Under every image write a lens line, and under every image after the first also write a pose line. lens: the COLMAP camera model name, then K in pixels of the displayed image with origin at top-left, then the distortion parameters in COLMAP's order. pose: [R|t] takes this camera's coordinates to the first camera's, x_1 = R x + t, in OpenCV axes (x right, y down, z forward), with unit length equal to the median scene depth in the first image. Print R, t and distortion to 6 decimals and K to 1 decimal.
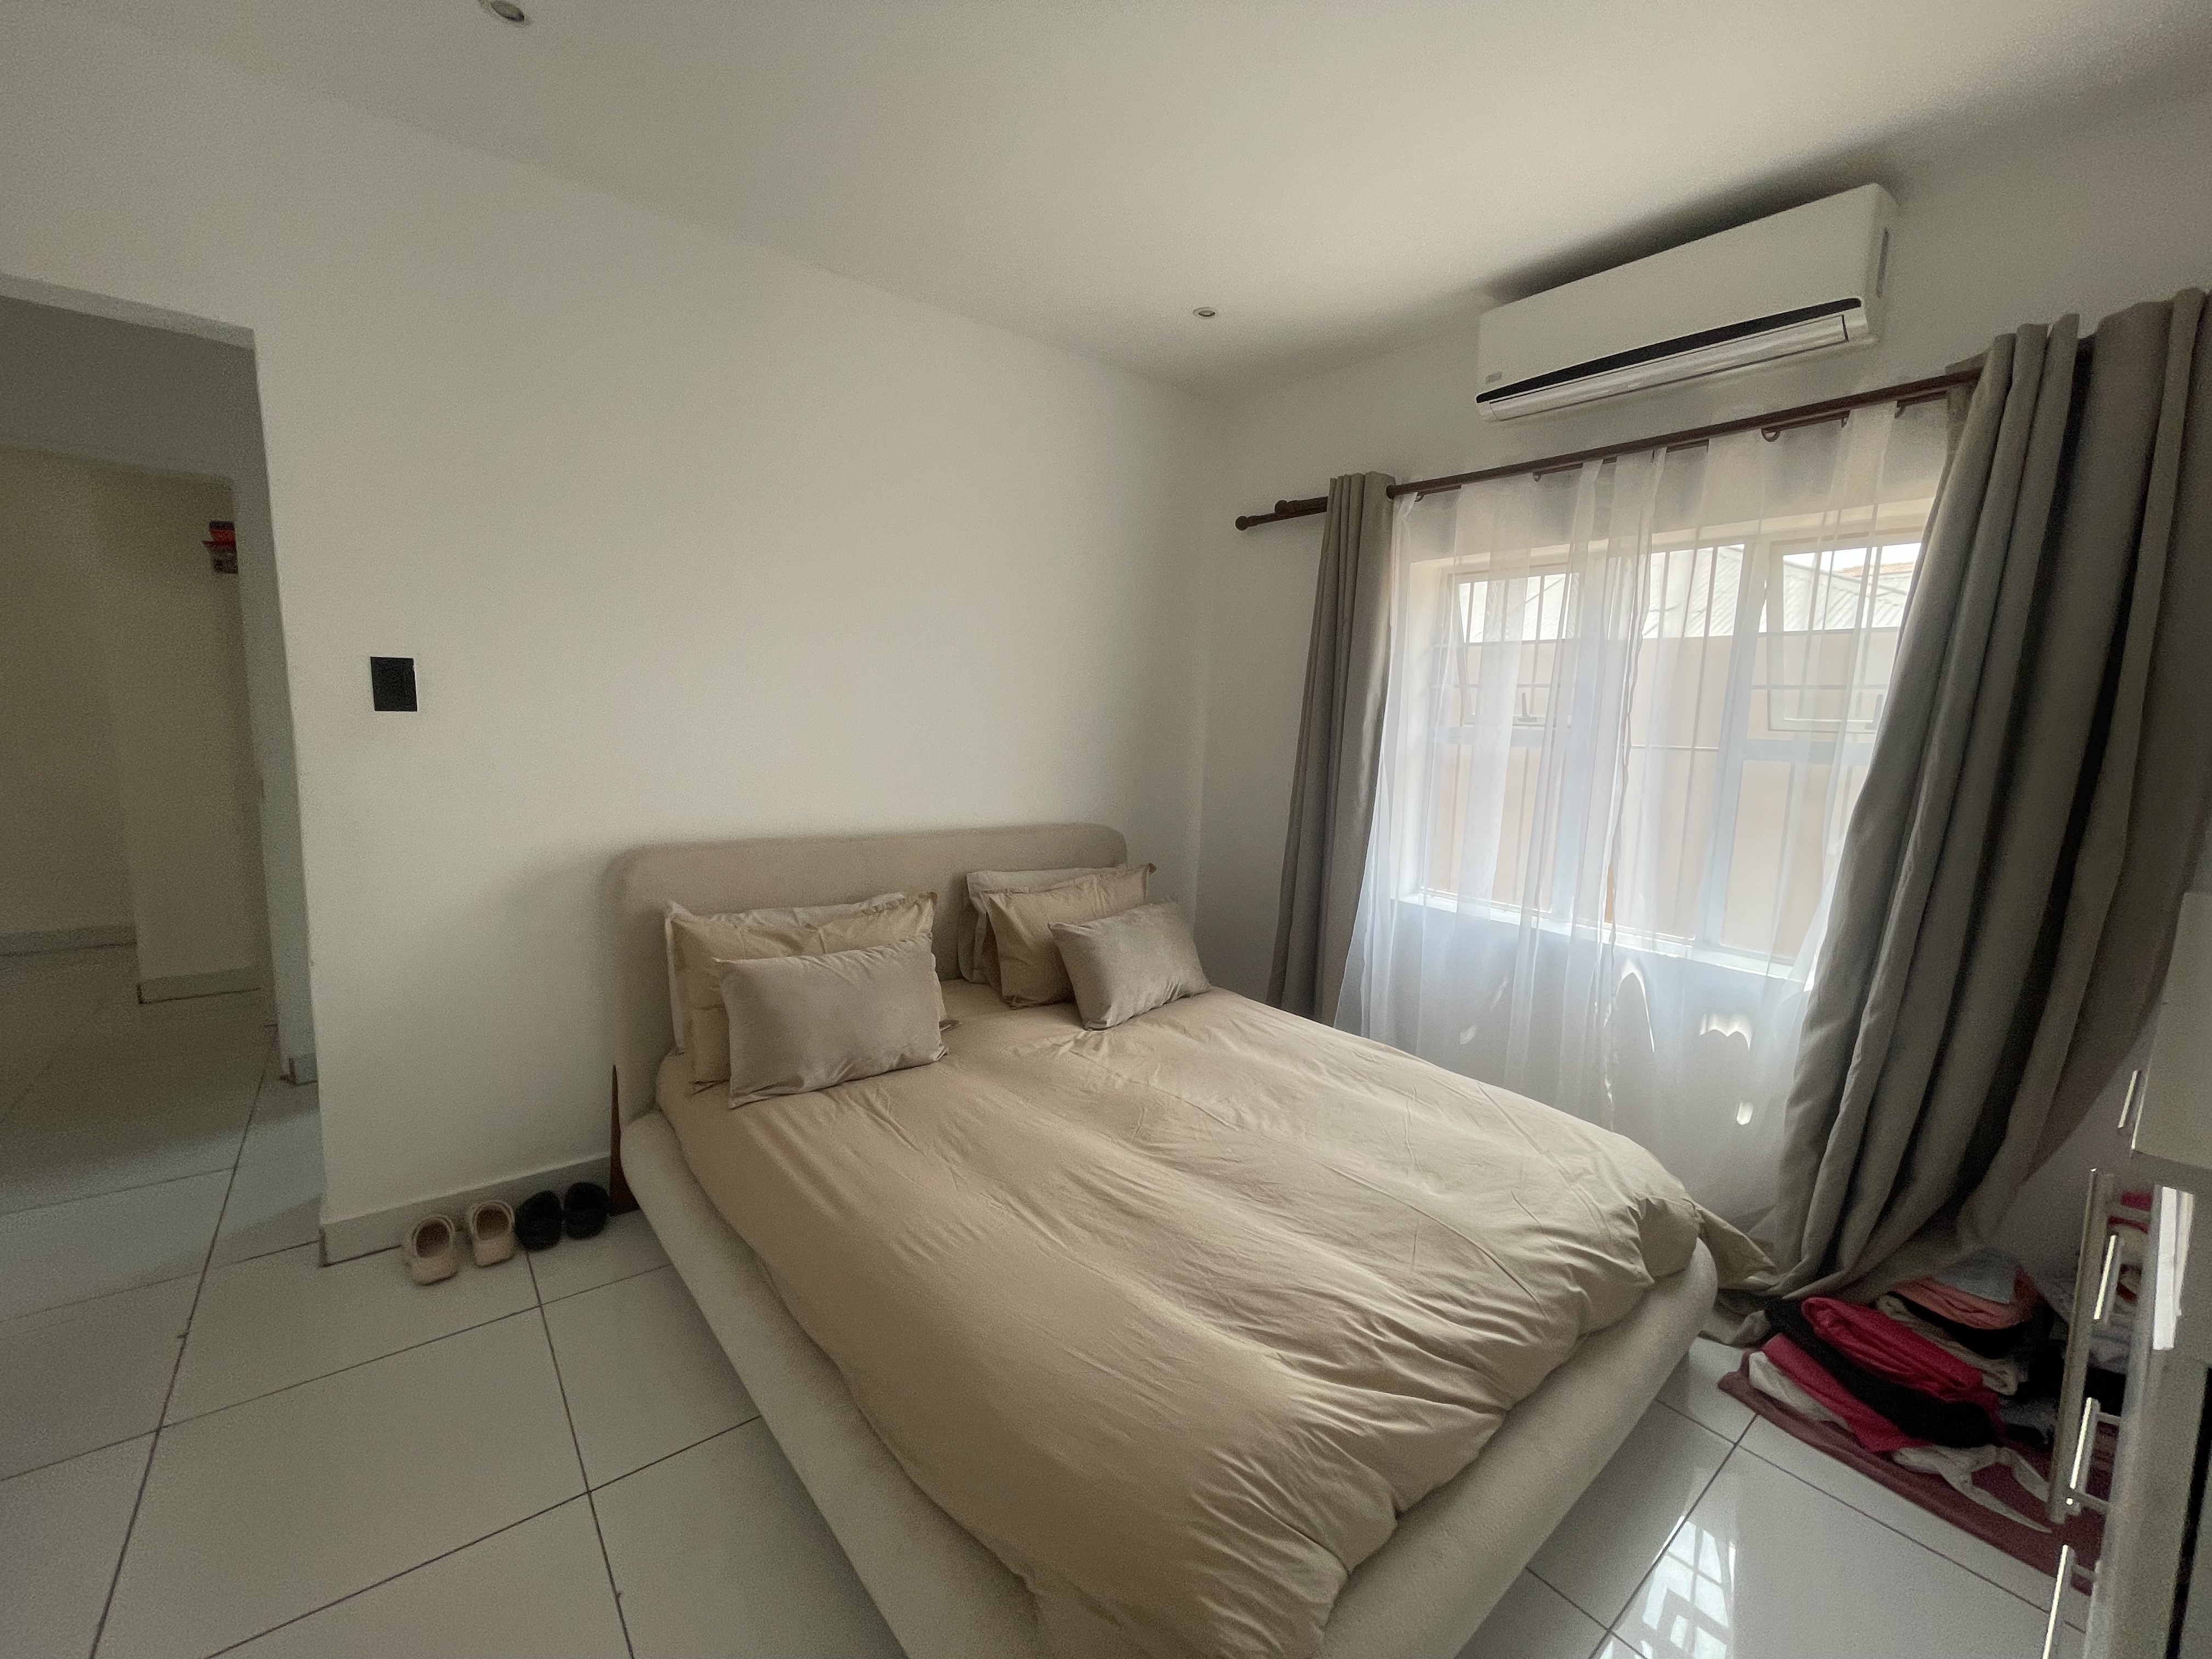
lens RADIAL K [[894.2, 0, 1101.6], [0, 894.2, 823.0], [0, 0, 1]] dist [-0.002422, -0.001090]
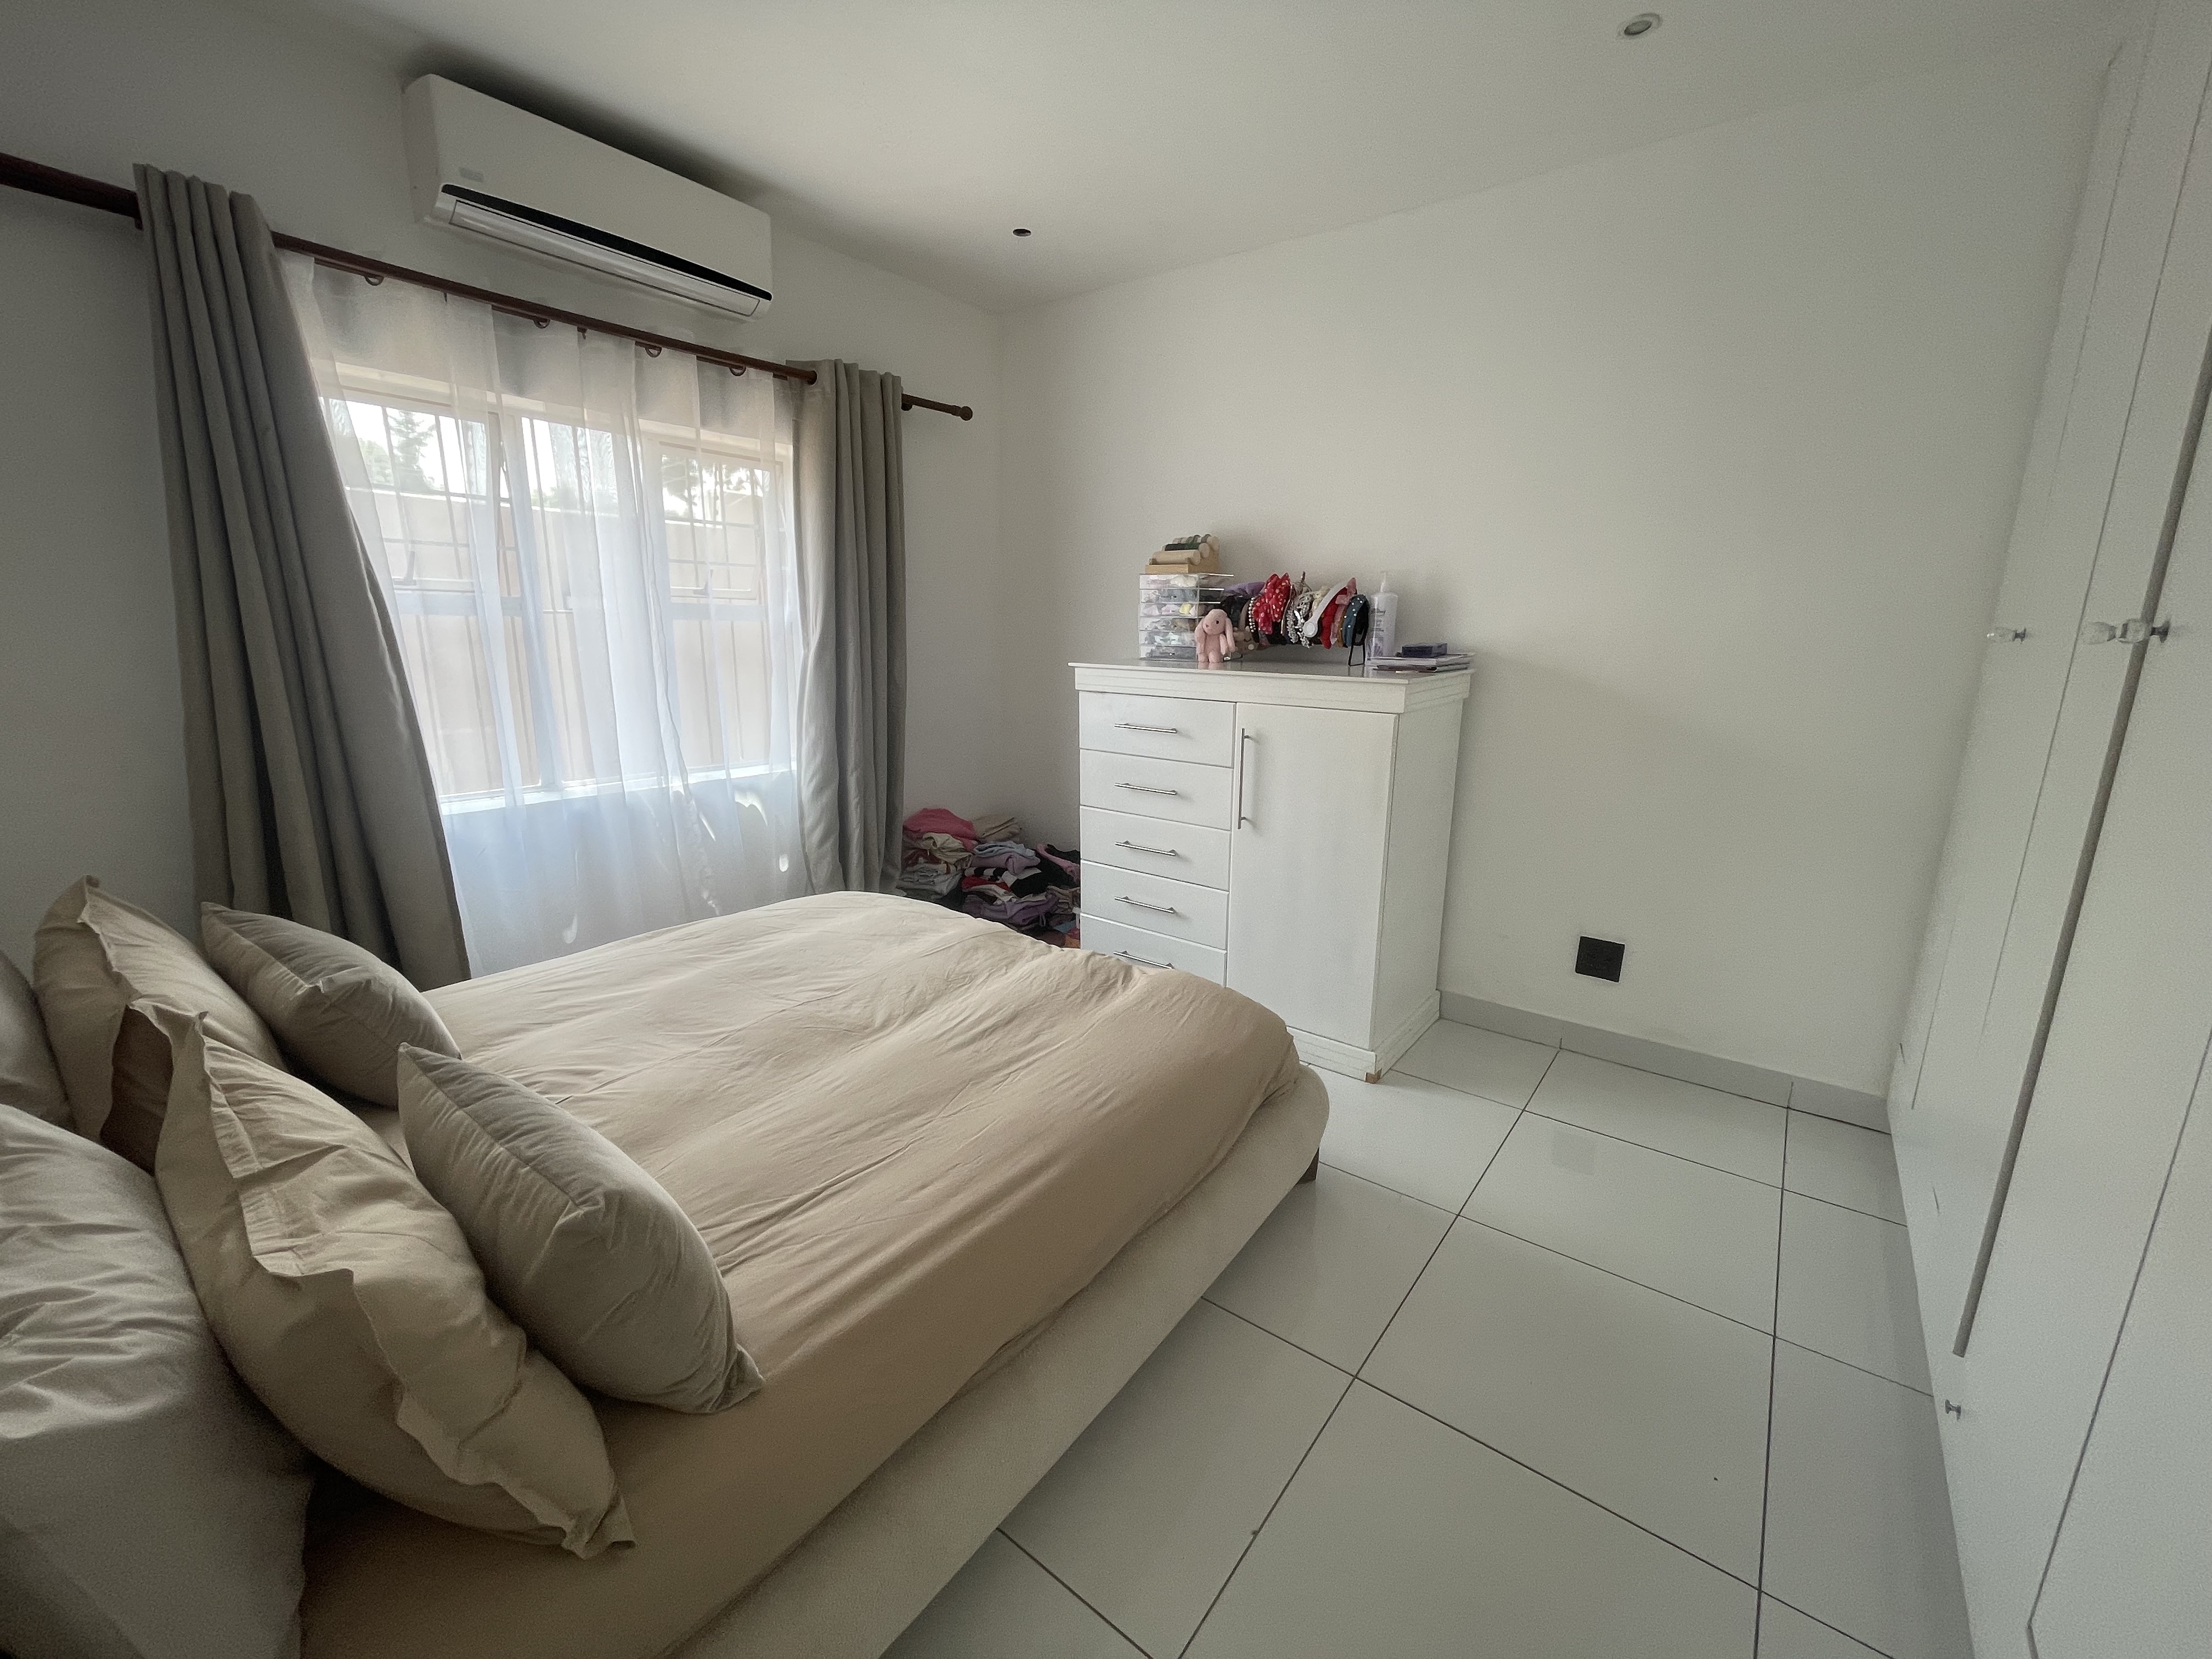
lens RADIAL K [[894.2, 0, 1101.7], [0, 894.2, 839.0], [0, 0, 1]] dist [-0.002422, -0.001090]
pose [[-0.226771, -0.263436, 0.937644, -0.757647], [0.091790, 0.952659, 0.289854, -0.096035], [-0.969613, 0.151797, -0.191855, 0.766786]]
